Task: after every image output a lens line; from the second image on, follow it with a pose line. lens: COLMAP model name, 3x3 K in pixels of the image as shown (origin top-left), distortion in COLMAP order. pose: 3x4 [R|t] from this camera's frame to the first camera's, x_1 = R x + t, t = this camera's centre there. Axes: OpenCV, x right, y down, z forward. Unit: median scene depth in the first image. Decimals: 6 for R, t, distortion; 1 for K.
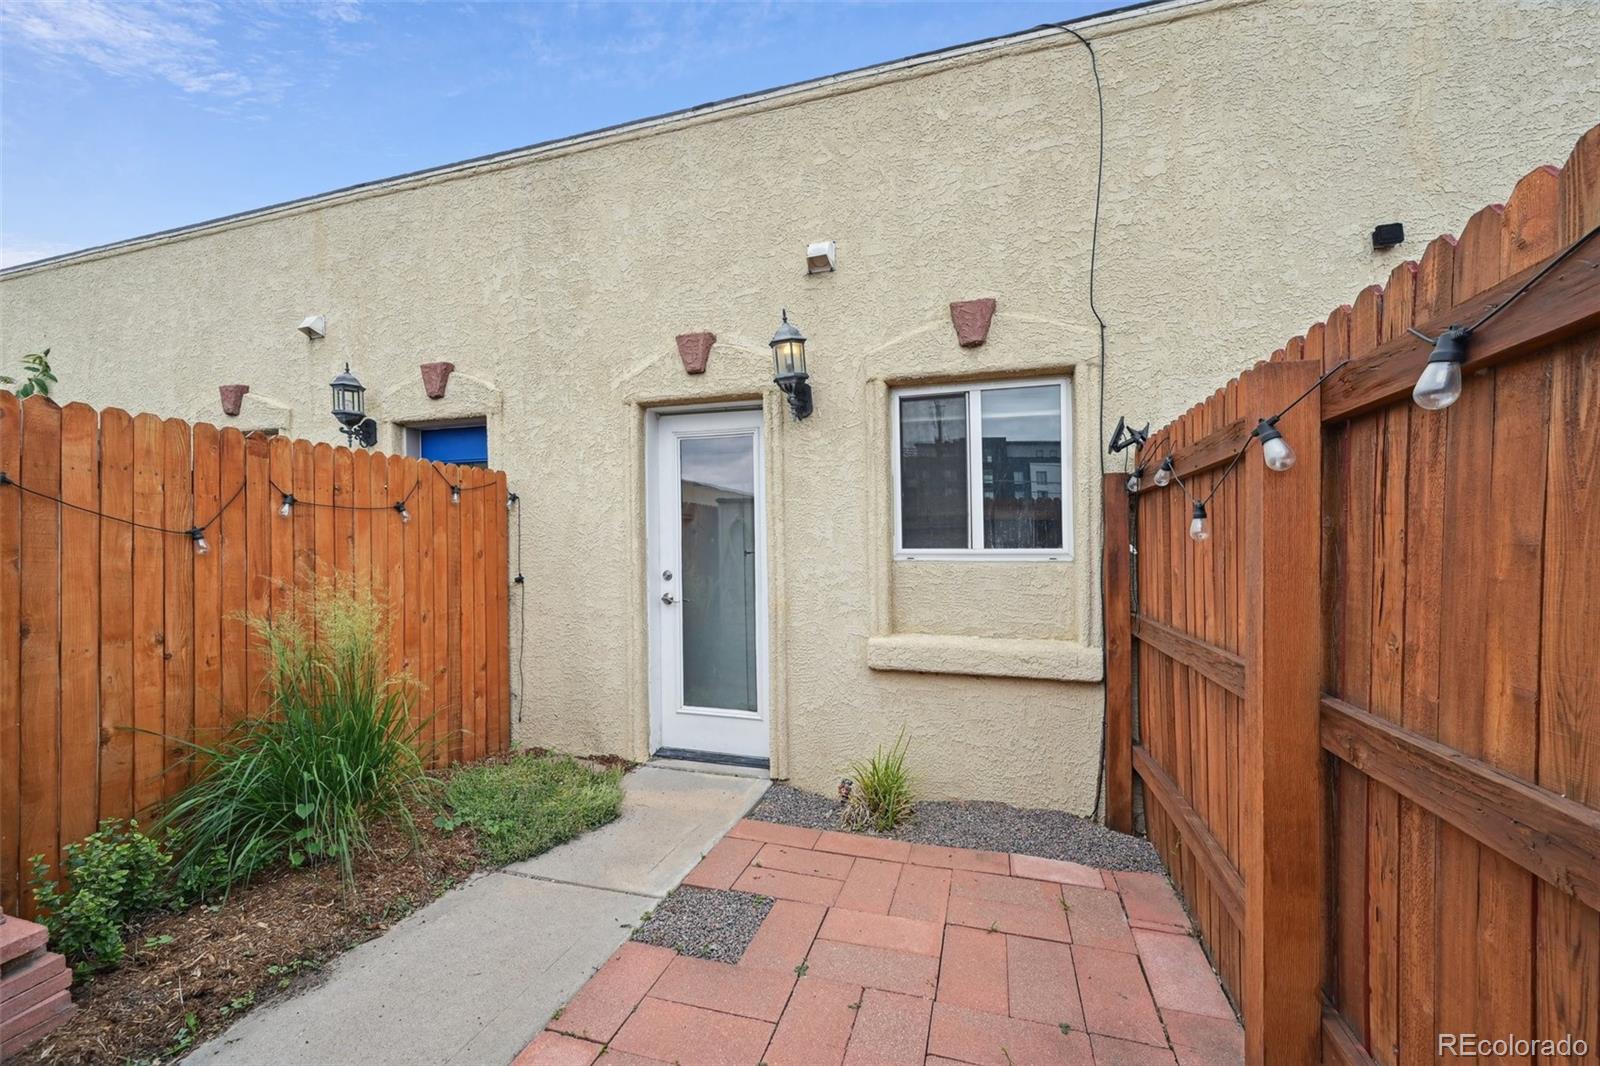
lens RADIAL K [[647.0, 0, 793.2], [0, 647.0, 551.9], [0, 0, 1]] dist [-0.000157, 0.000192]
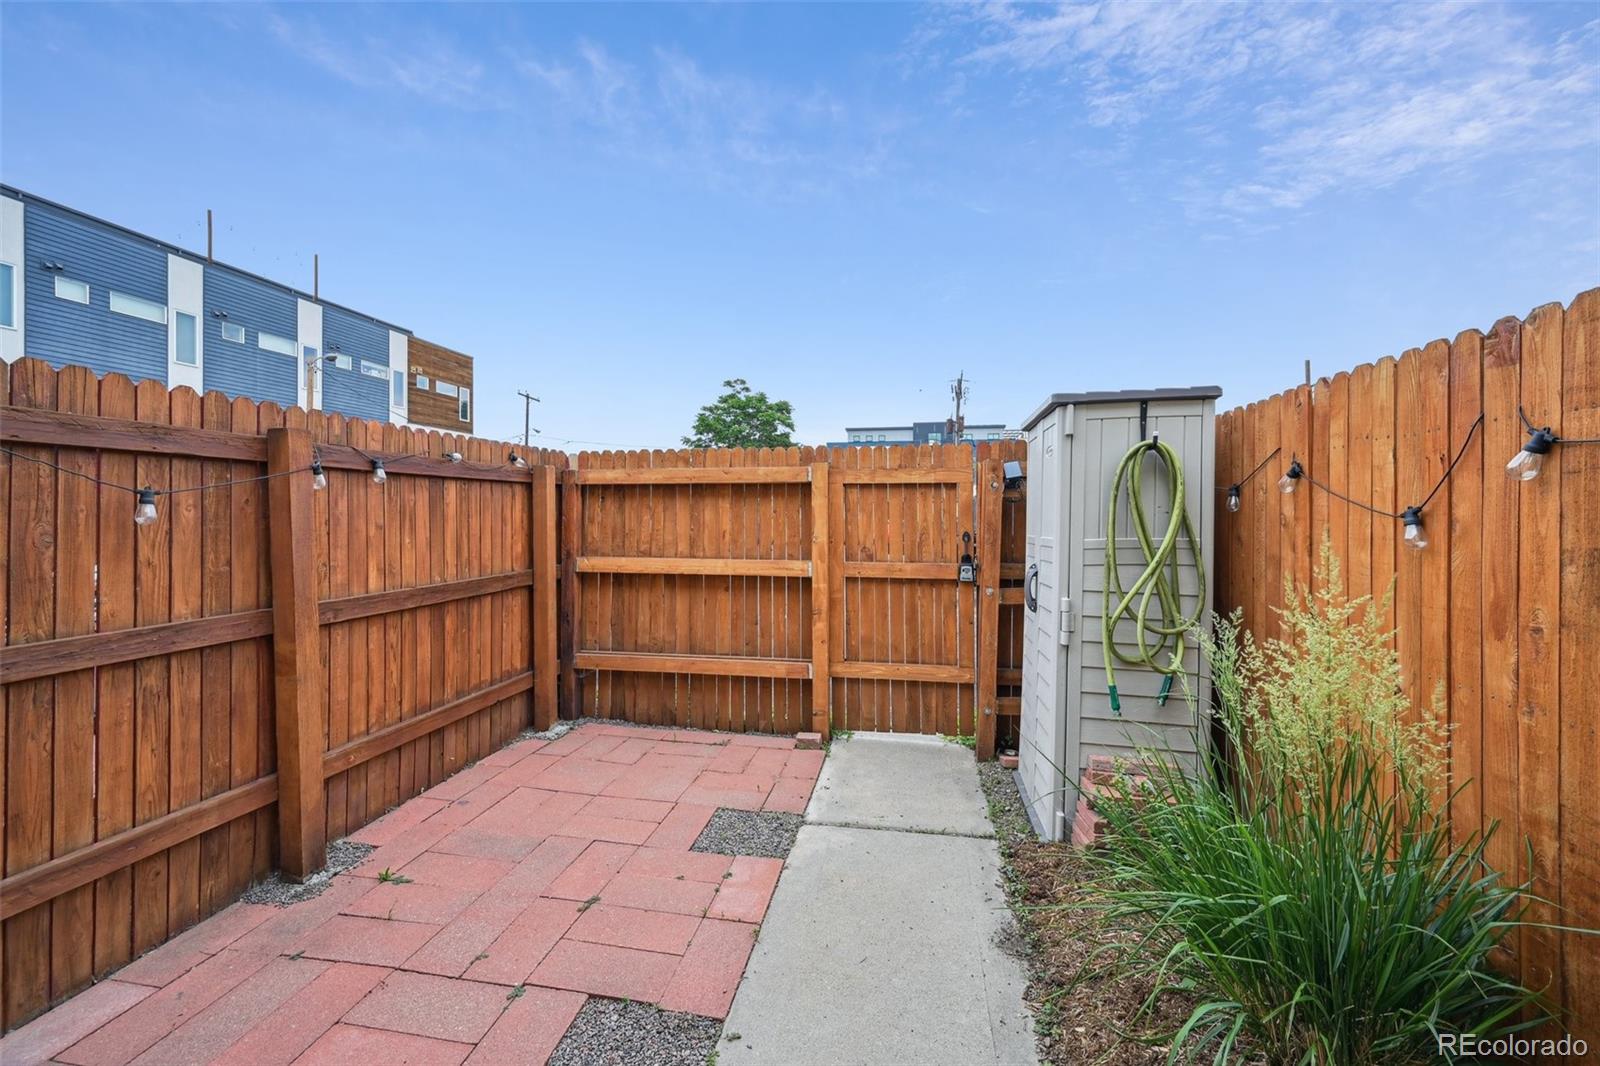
lens RADIAL K [[640.0, 0, 805.2], [0, 640.0, 512.5], [0, 0, 1]] dist [-0.000025, 0.000148]
pose [[-0.992211, -0.002129, -0.124549, -0.169165], [-0.002413, 0.999995, 0.002125, -0.024496], [0.124544, 0.002409, -0.992211, 1.188023]]
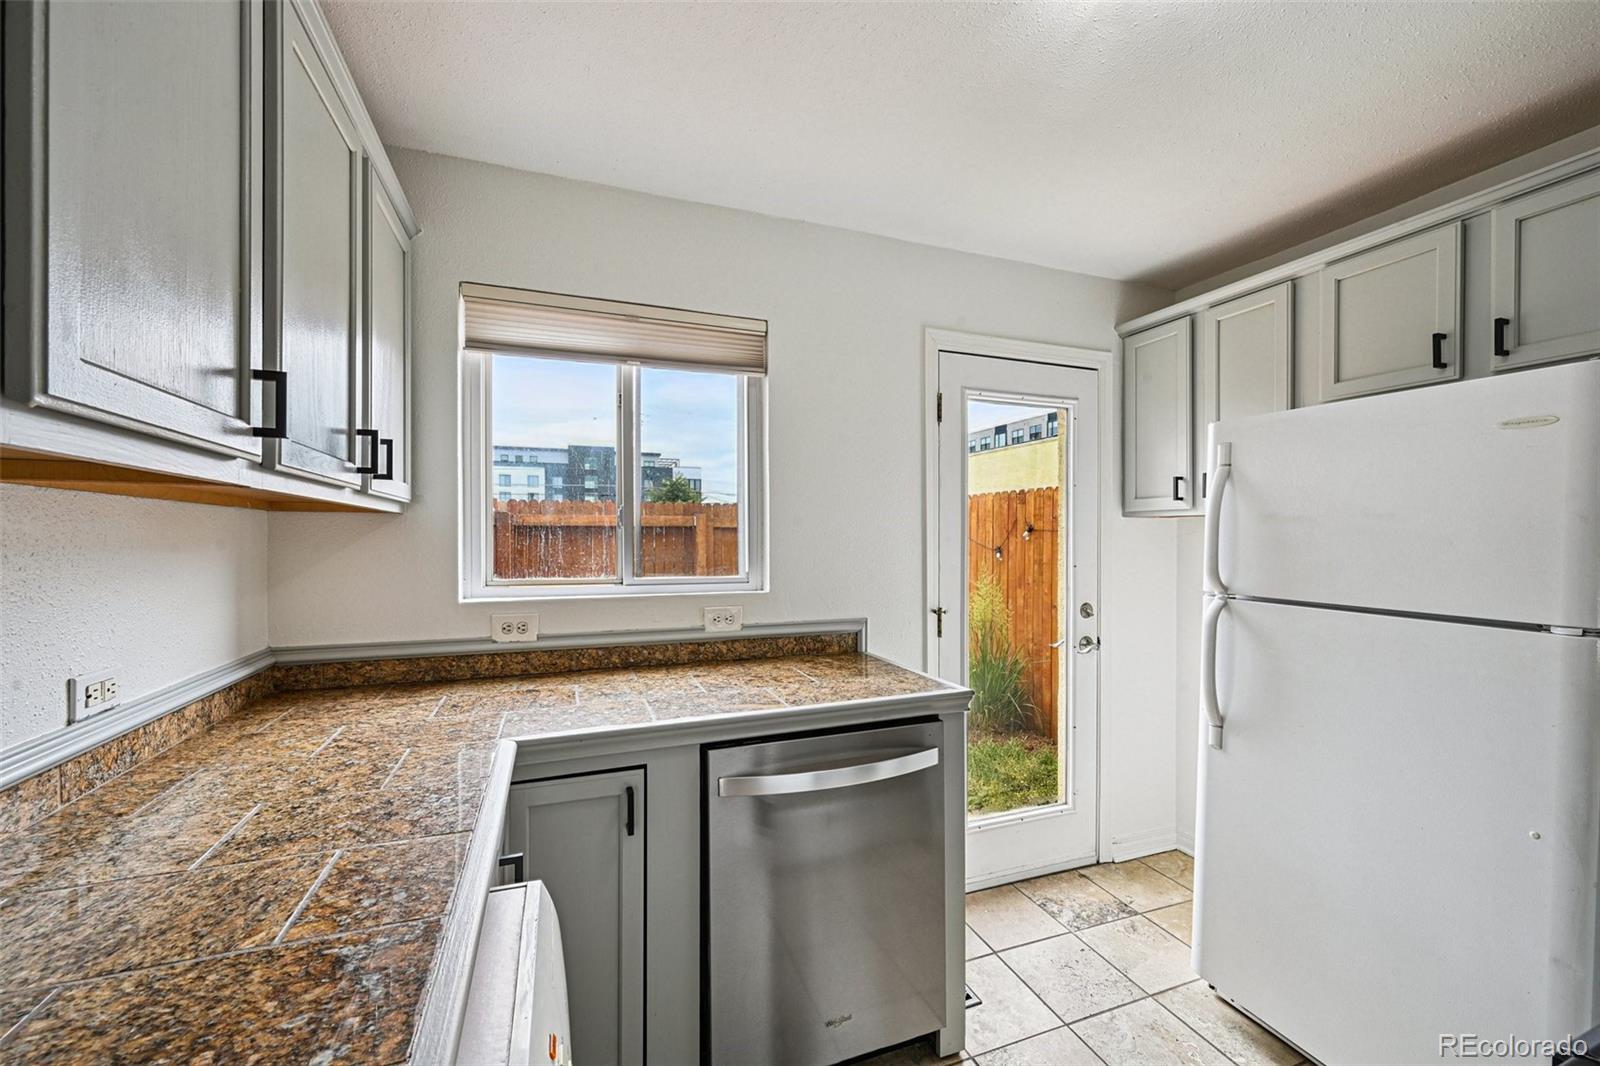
lens RADIAL K [[633.6, 0, 808.8], [0, 633.6, 542.0], [0, 0, 1]] dist [-0.000436, 0.000016]
pose [[-0.781740, 0.004658, -0.623587, 0.527984], [-0.002290, 0.999944, 0.010341, -0.052649], [0.623600, 0.009512, -0.781685, 1.606595]]
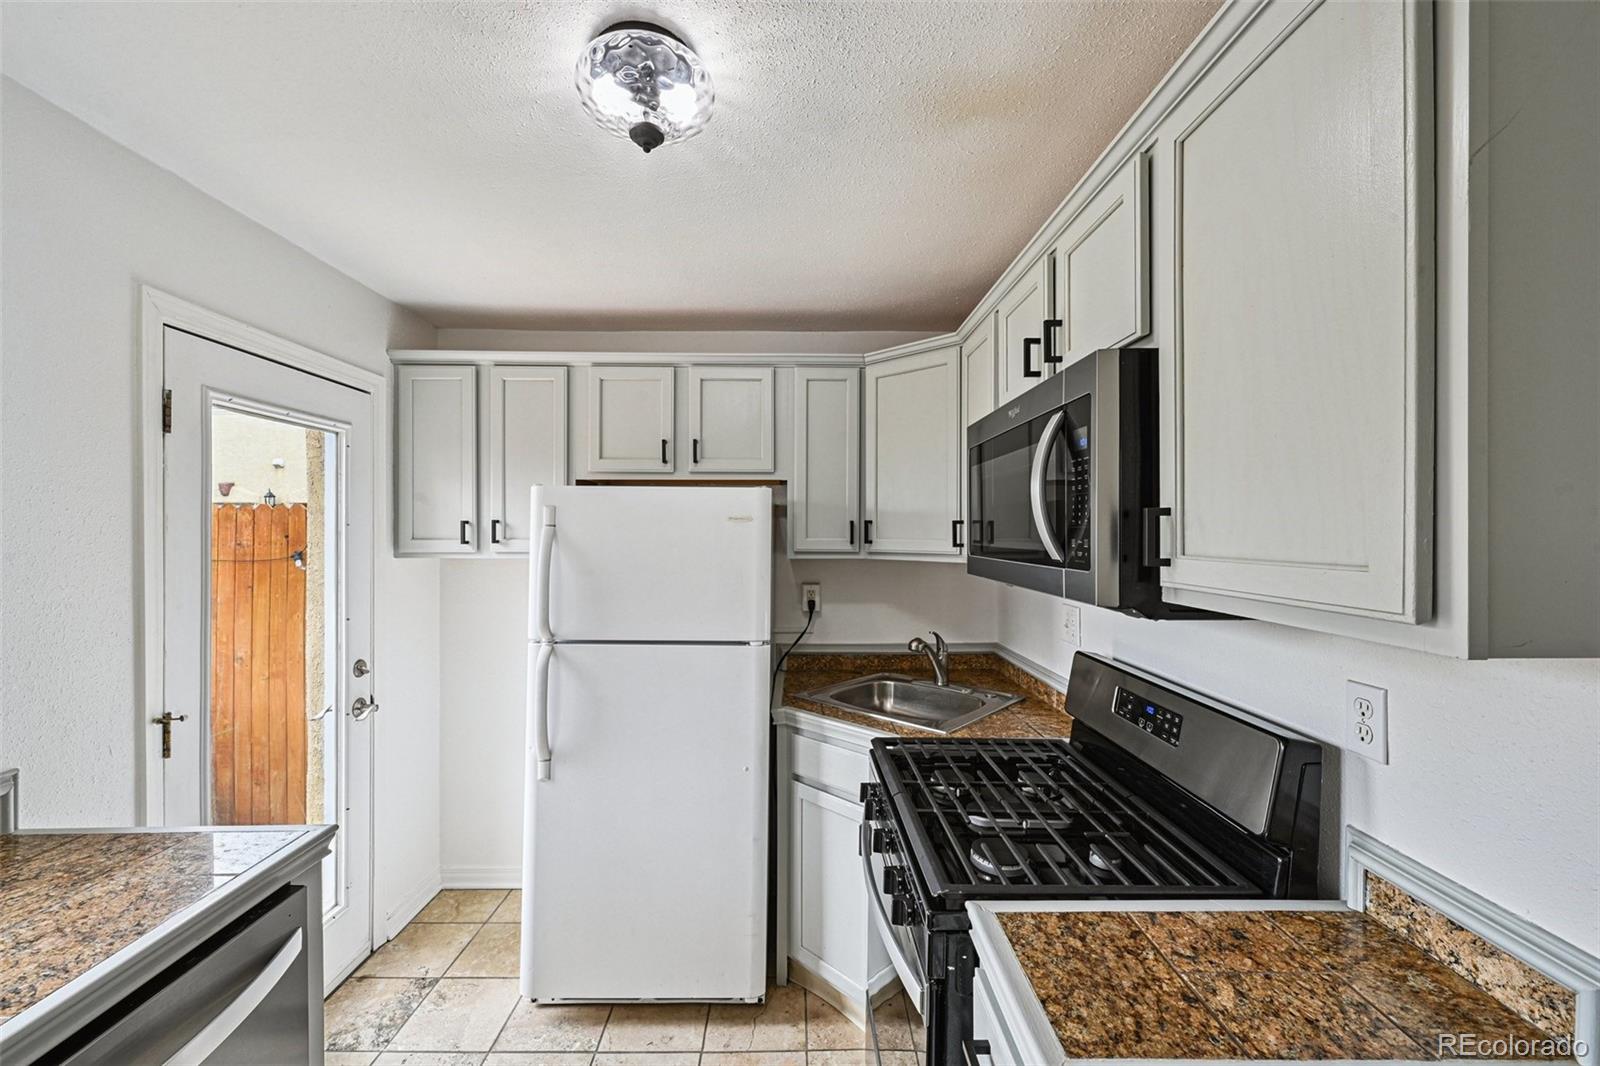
lens RADIAL K [[627.0, 0, 800.0], [0, 627.0, 533.0], [0, 0, 1]] dist [-0.000025, 0.000414]
pose [[0.312518, -0.005782, -0.949894, 0.558885], [-0.000388, 0.999981, -0.006214, -0.101147], [0.949912, 0.002310, 0.312509, 1.448938]]
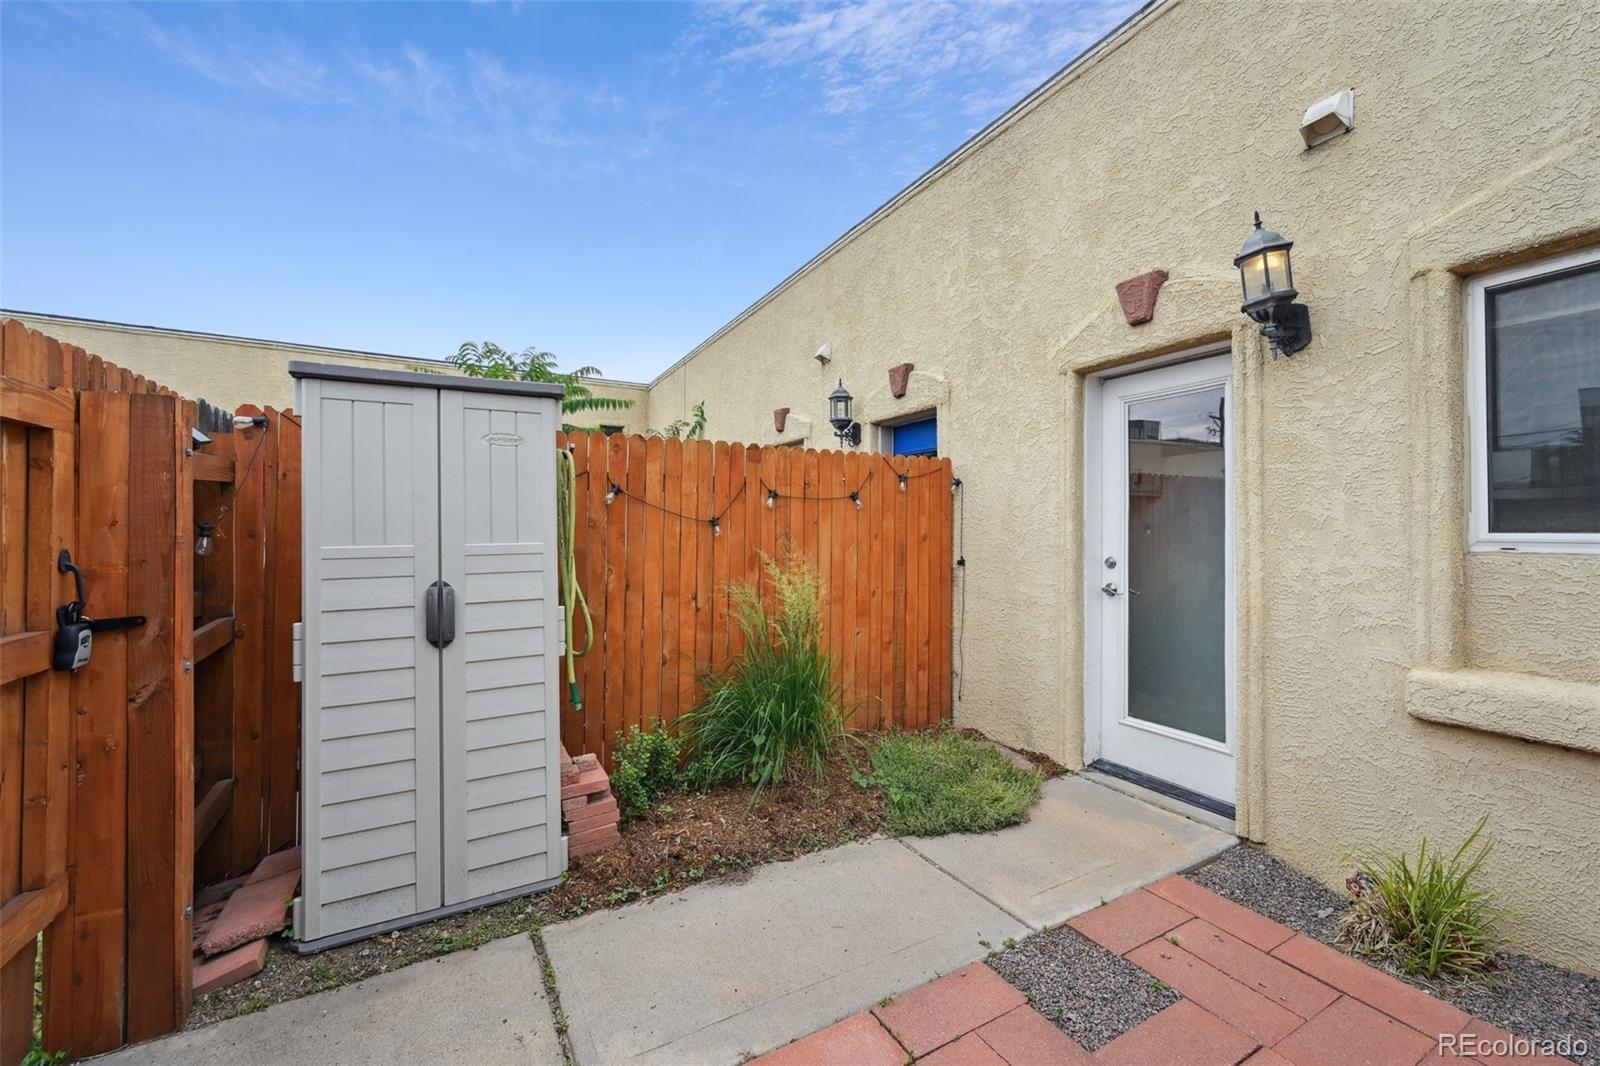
lens RADIAL K [[642.8, 0, 800.0], [0, 642.8, 533.0], [0, 0, 1]] dist [-0.000033, 0.000246]
pose [[0.722604, 0.001733, -0.691260, 0.117938], [-0.001572, 0.999998, 0.000864, -0.004516], [0.691261, 0.000463, 0.722605, 0.101622]]
